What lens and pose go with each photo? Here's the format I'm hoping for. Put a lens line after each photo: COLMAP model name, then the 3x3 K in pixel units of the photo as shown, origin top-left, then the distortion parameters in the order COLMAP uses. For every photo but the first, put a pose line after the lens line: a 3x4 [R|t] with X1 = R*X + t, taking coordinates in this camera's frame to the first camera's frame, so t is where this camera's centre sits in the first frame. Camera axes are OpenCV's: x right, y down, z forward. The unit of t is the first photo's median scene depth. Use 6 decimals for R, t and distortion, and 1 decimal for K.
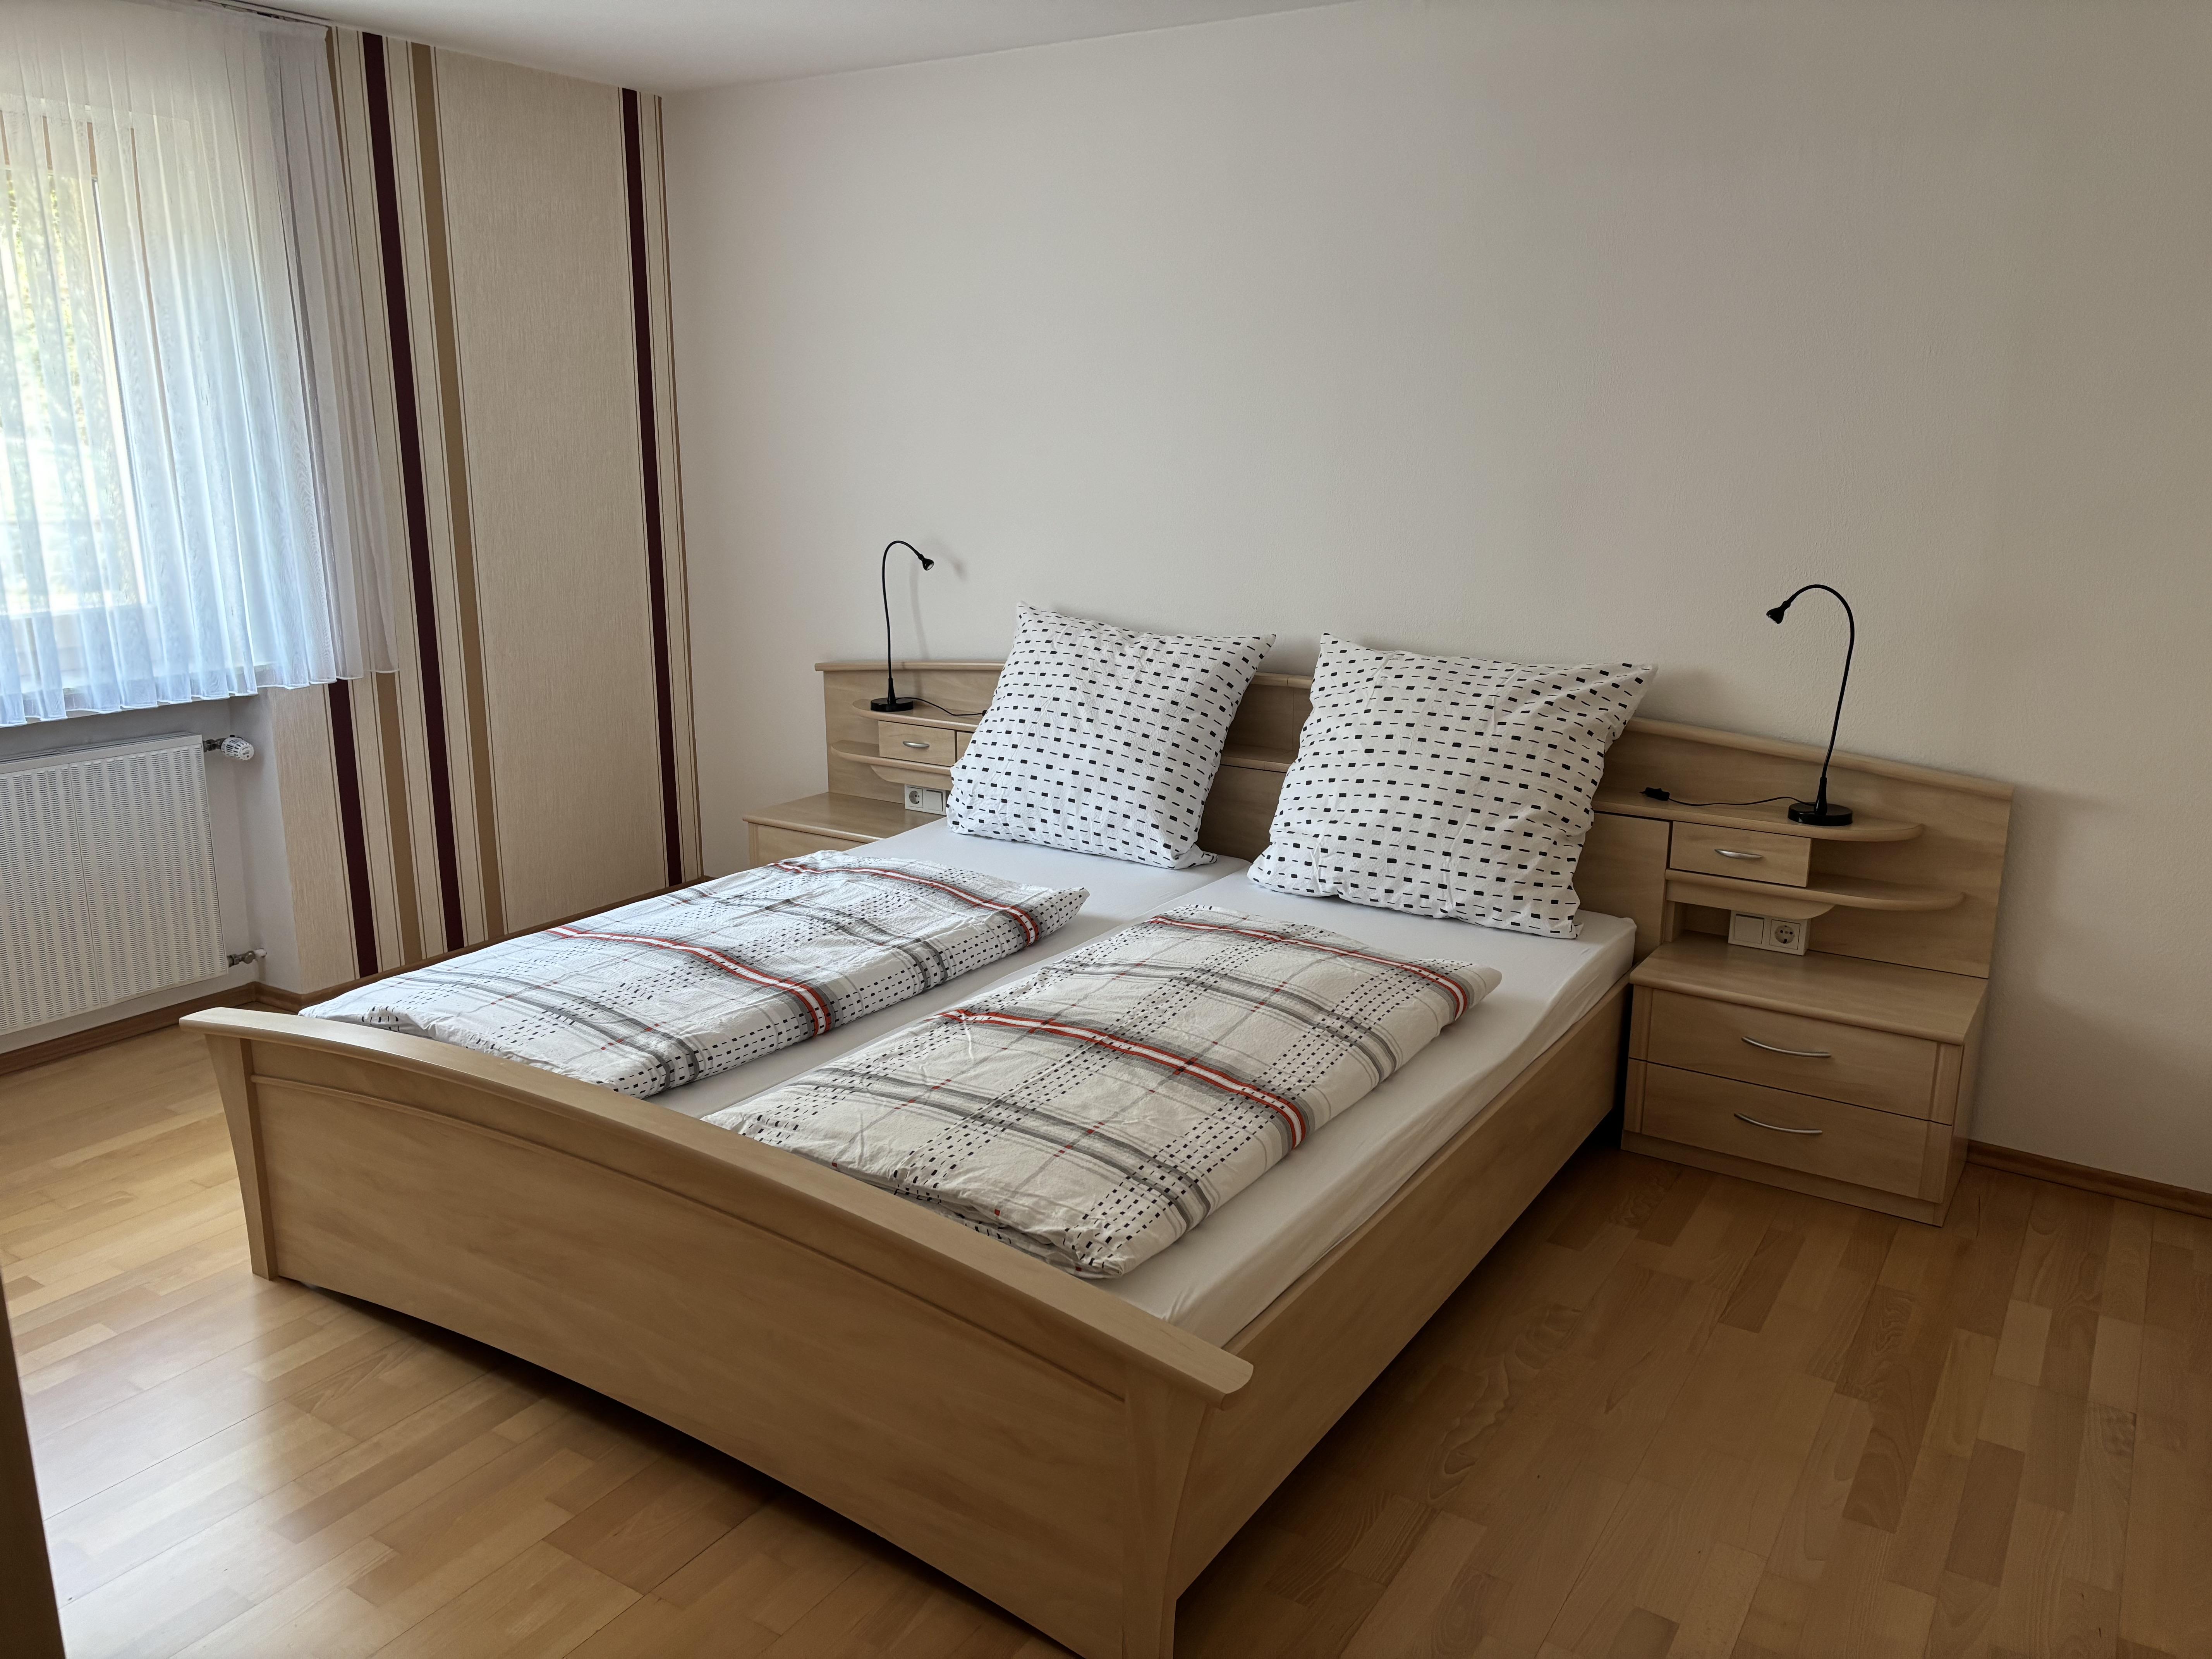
lens RADIAL K [[1672.0, 0, 1106.0], [0, 1672.0, 829.5], [0, 0, 1]] dist [0.040945, -0.000816]
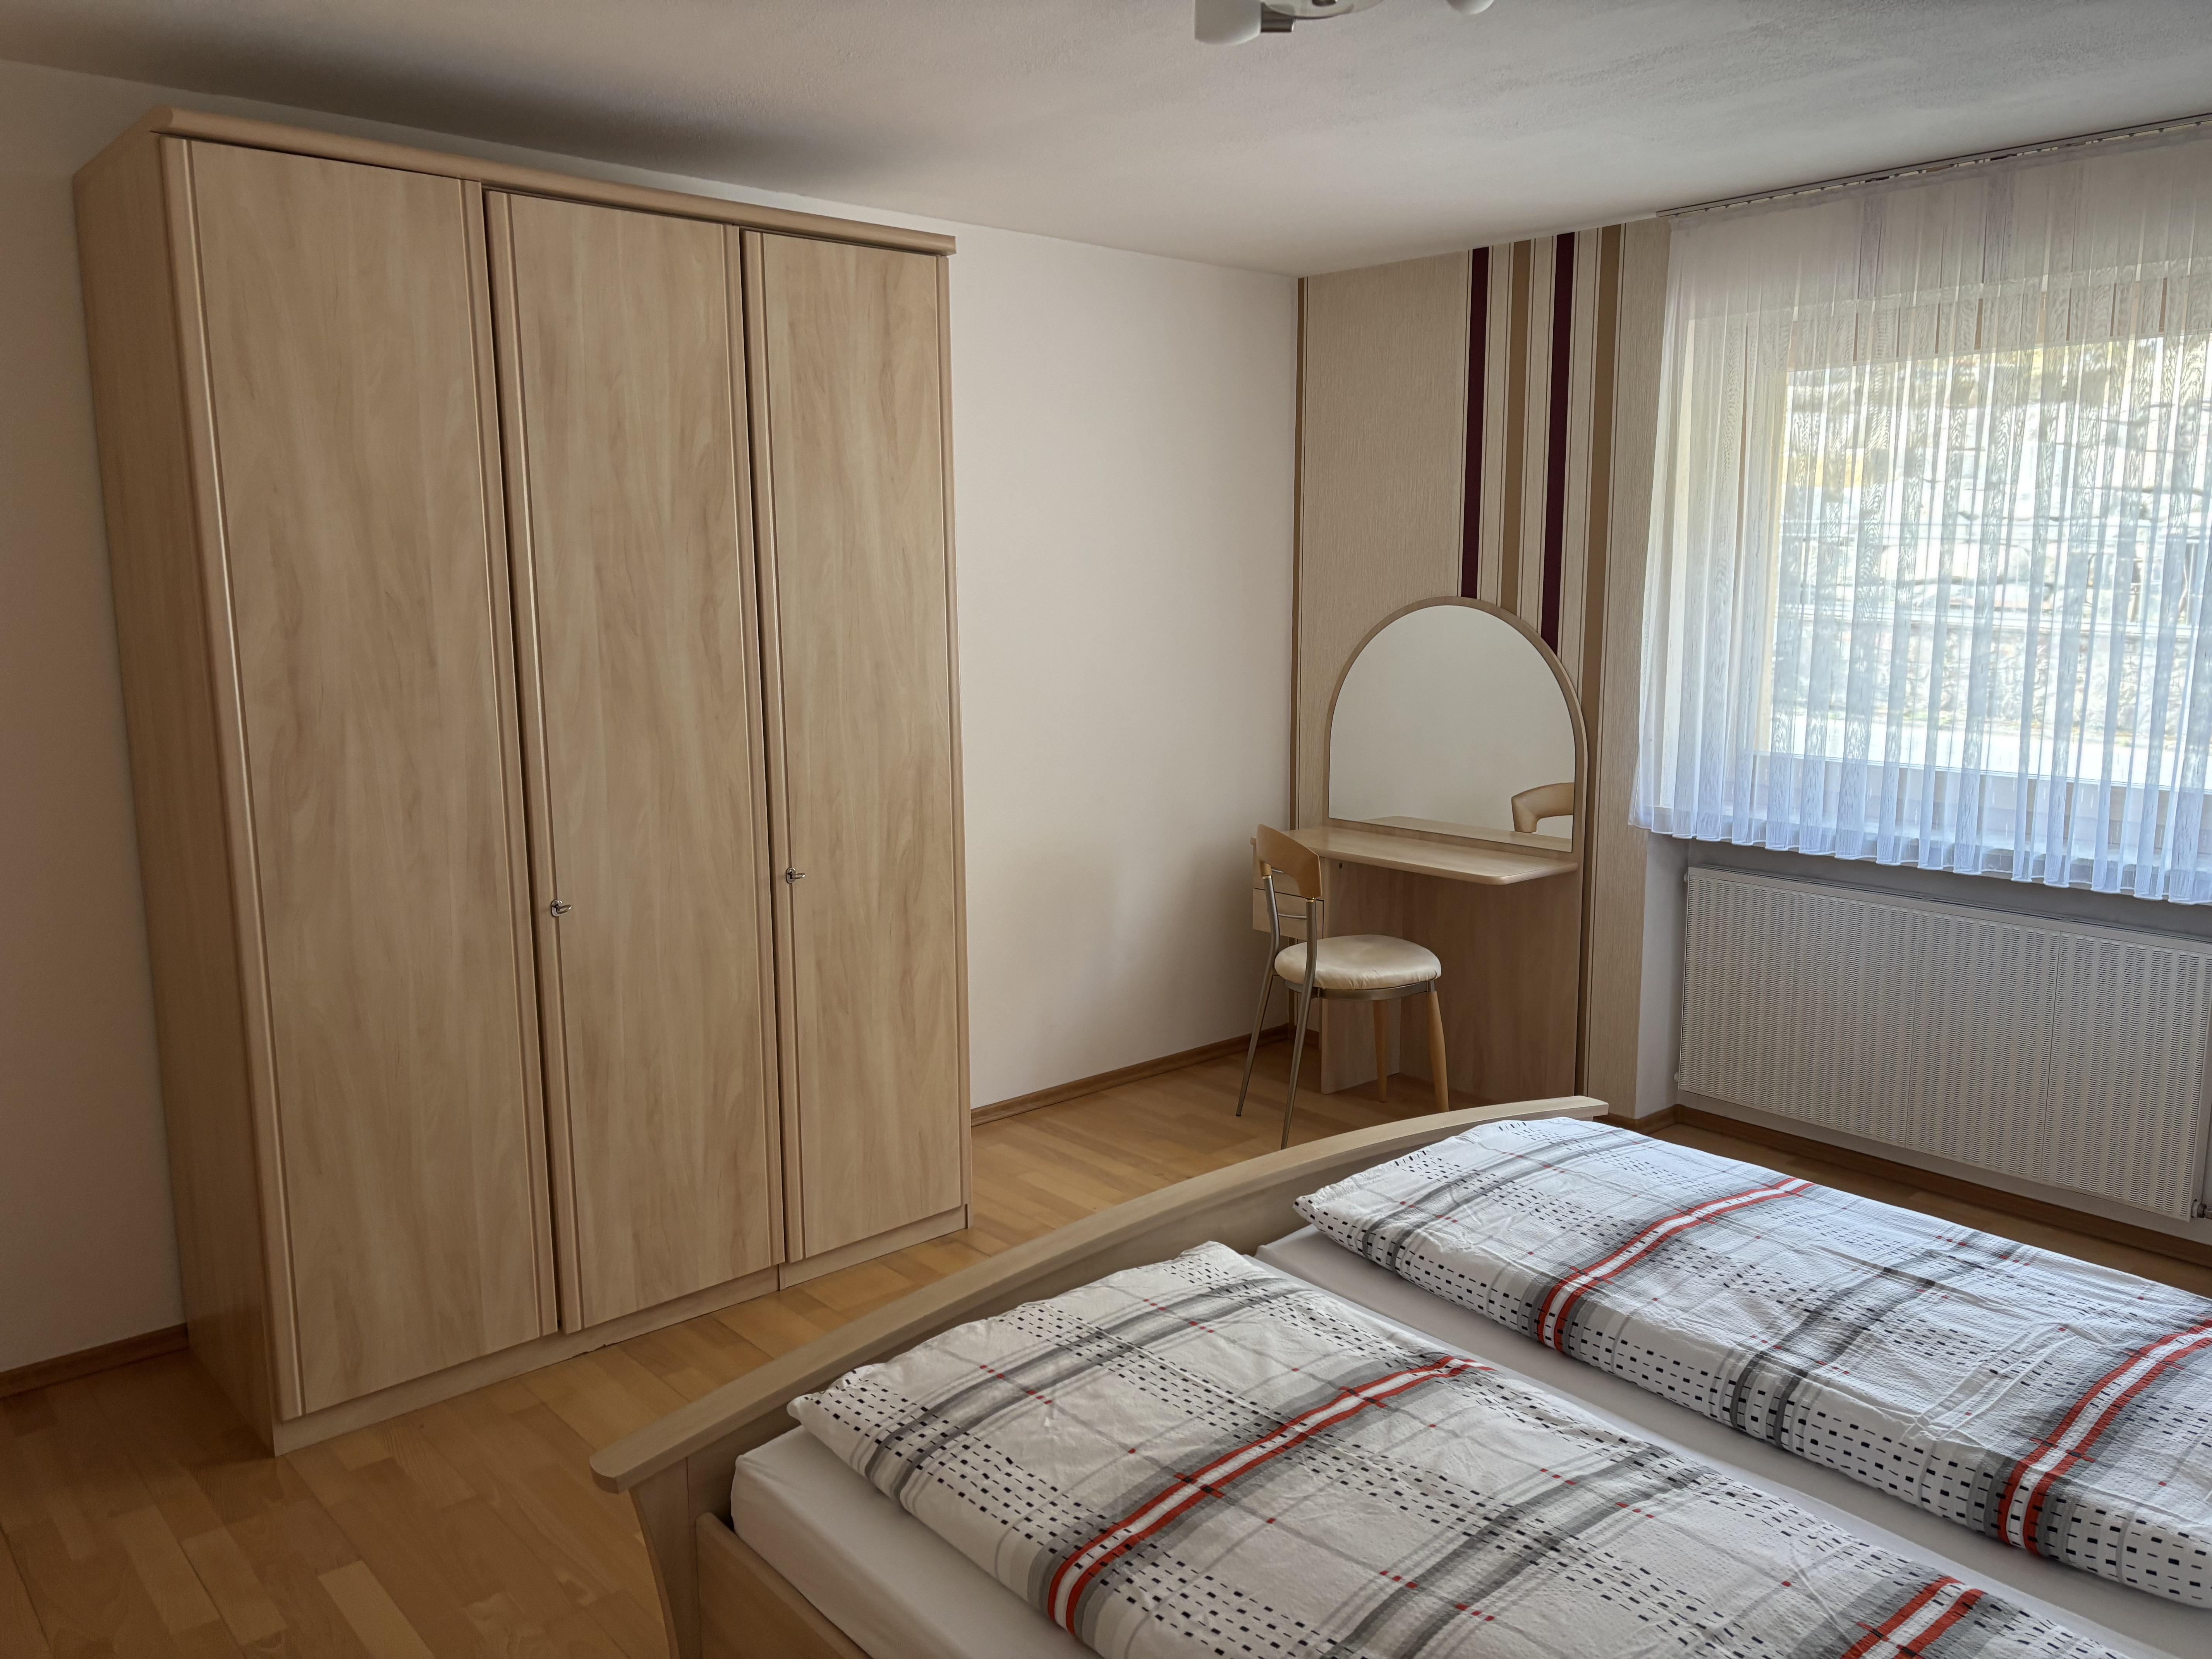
lens RADIAL K [[1672.0, 0, 1106.0], [0, 1672.0, 829.5], [0, 0, 1]] dist [0.040945, -0.000816]
pose [[-0.283033, 0.142303, -0.948495, 0.614078], [-0.230371, 0.949895, 0.211256, -0.232124], [0.931032, 0.278298, -0.236069, 0.938698]]
